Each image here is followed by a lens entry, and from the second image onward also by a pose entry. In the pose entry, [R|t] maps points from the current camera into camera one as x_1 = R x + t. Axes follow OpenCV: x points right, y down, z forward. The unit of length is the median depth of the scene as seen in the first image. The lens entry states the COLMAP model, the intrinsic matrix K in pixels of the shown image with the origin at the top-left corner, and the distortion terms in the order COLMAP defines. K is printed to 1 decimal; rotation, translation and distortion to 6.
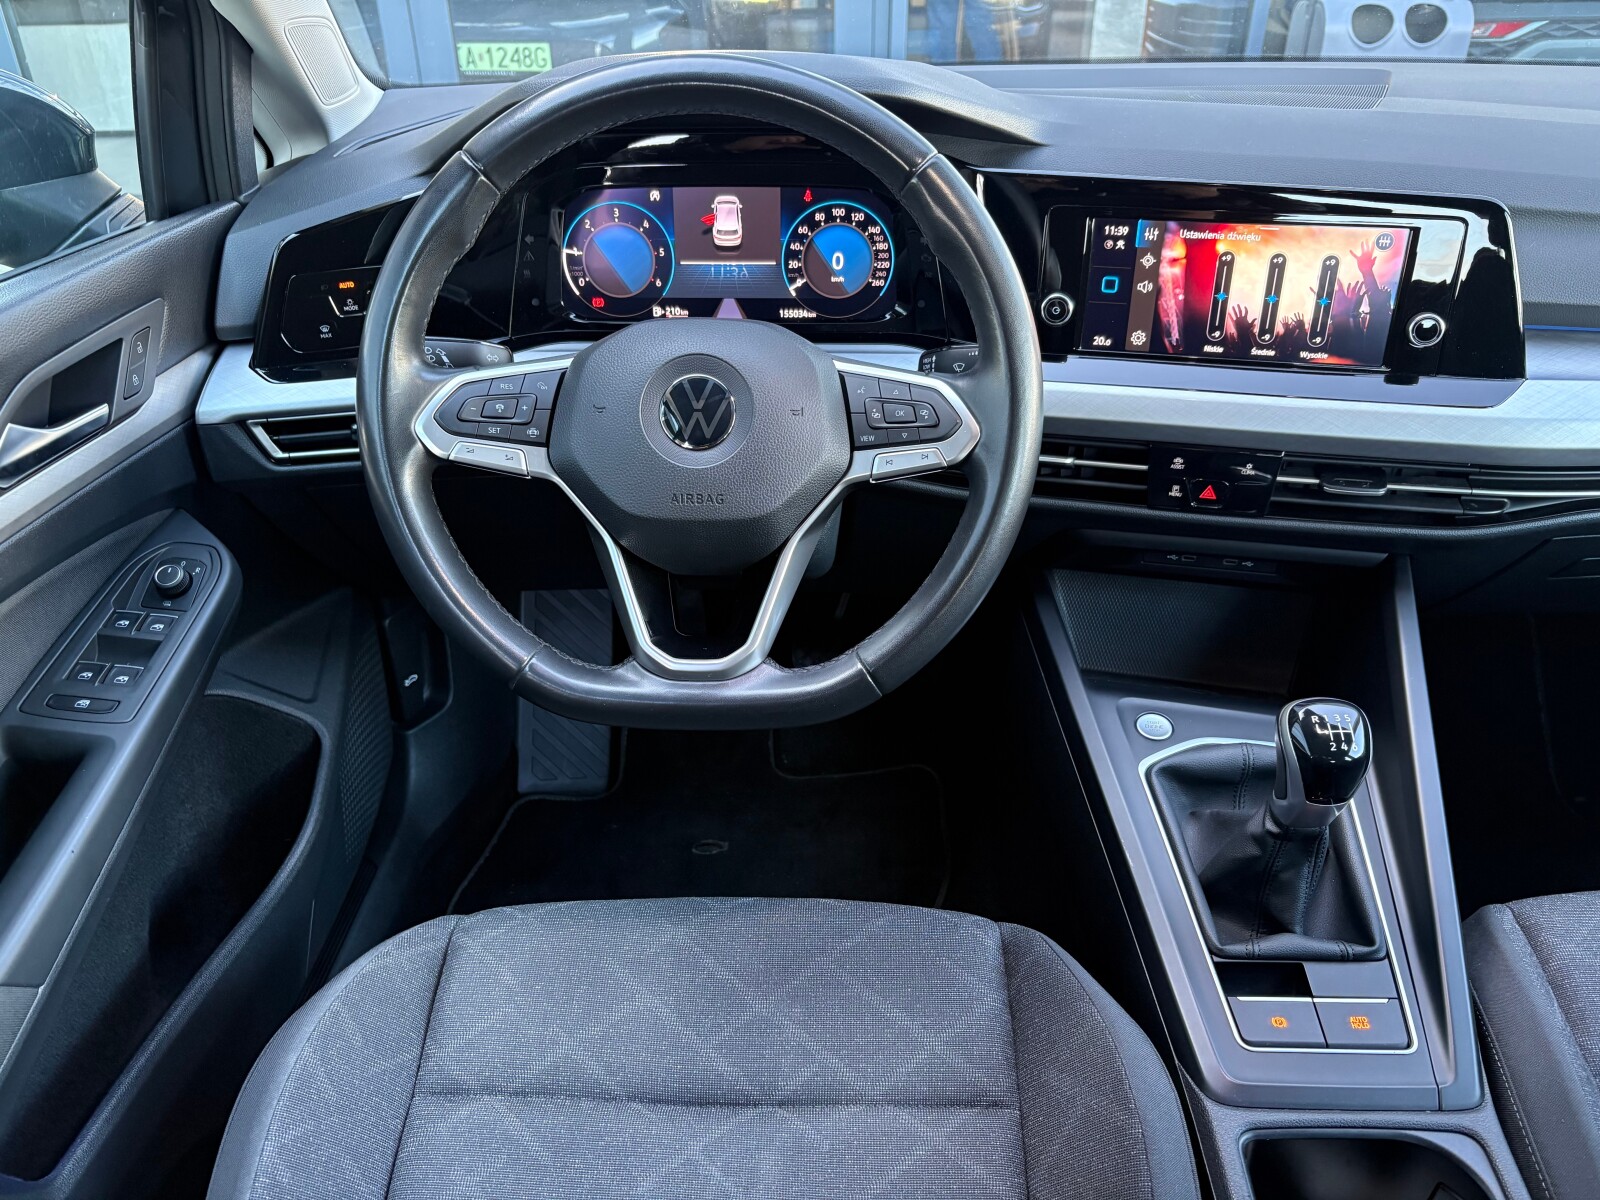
lens RADIAL K [[1232.6, 0, 811.3], [0, 1232.6, 607.1], [0, 0, 1]] dist [0.055159, -0.097183]
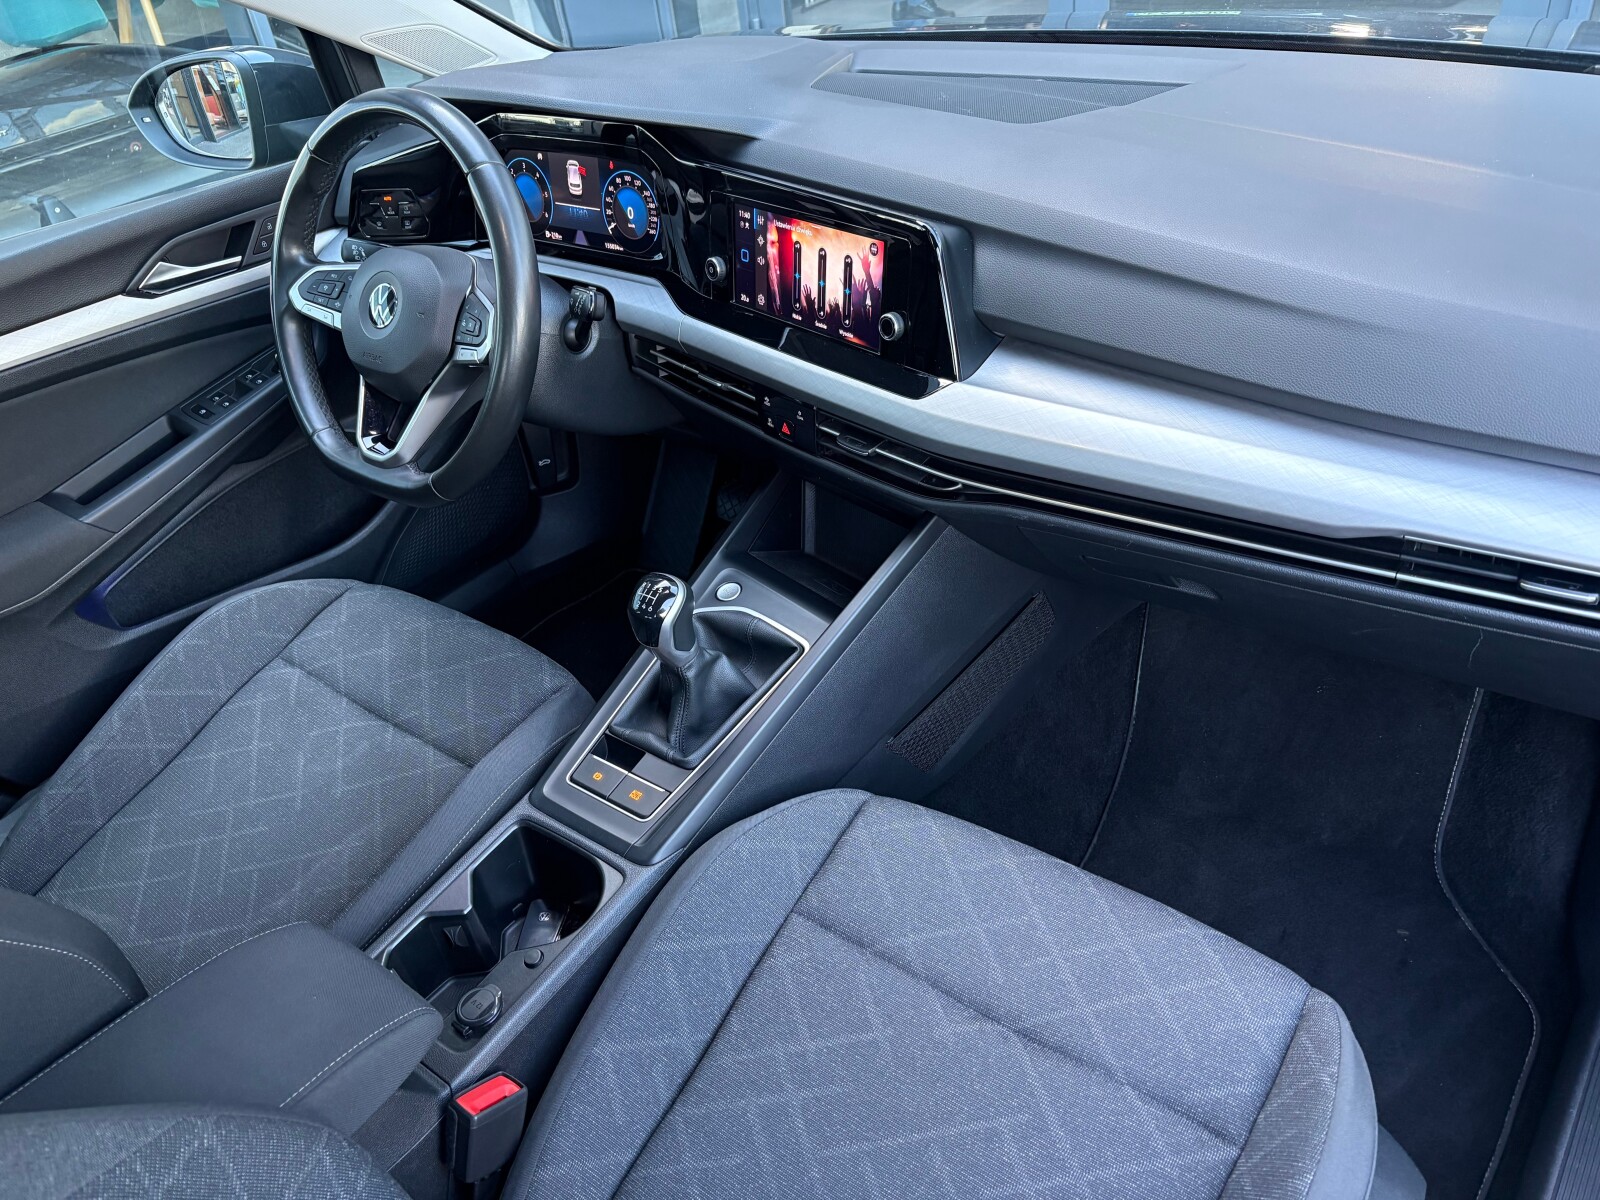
lens RADIAL K [[1232.6, 0, 811.3], [0, 1232.6, 607.1], [0, 0, 1]] dist [0.055159, -0.097183]
pose [[0.792020, 0.275973, -0.544557, 1.130547], [-0.213507, 0.960879, 0.176428, -0.149649], [0.571943, -0.023468, 0.819958, -0.048184]]
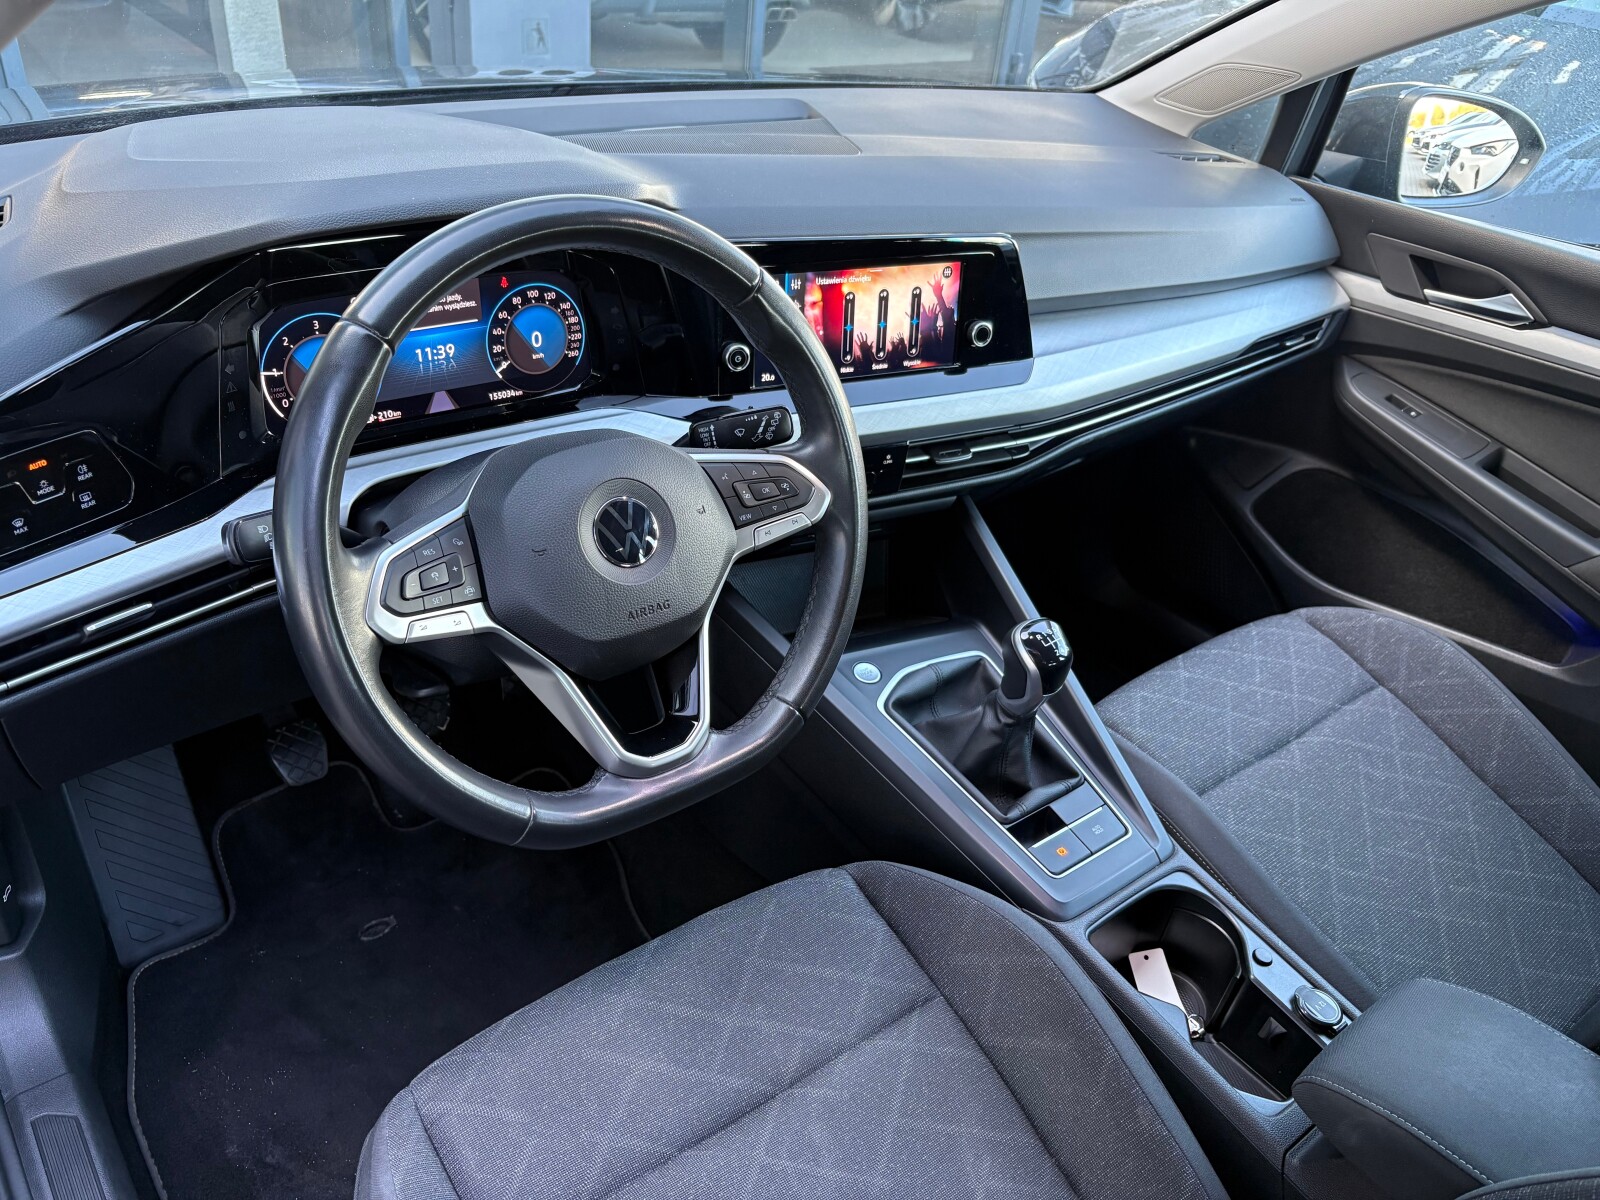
lens RADIAL K [[1232.6, 0, 811.3], [0, 1232.6, 607.1], [0, 0, 1]] dist [0.055159, -0.097183]
pose [[0.764773, -0.276382, 0.582010, -0.491546], [0.230496, 0.960901, 0.153432, -0.179834], [-0.601660, 0.016810, 0.798576, 0.042829]]
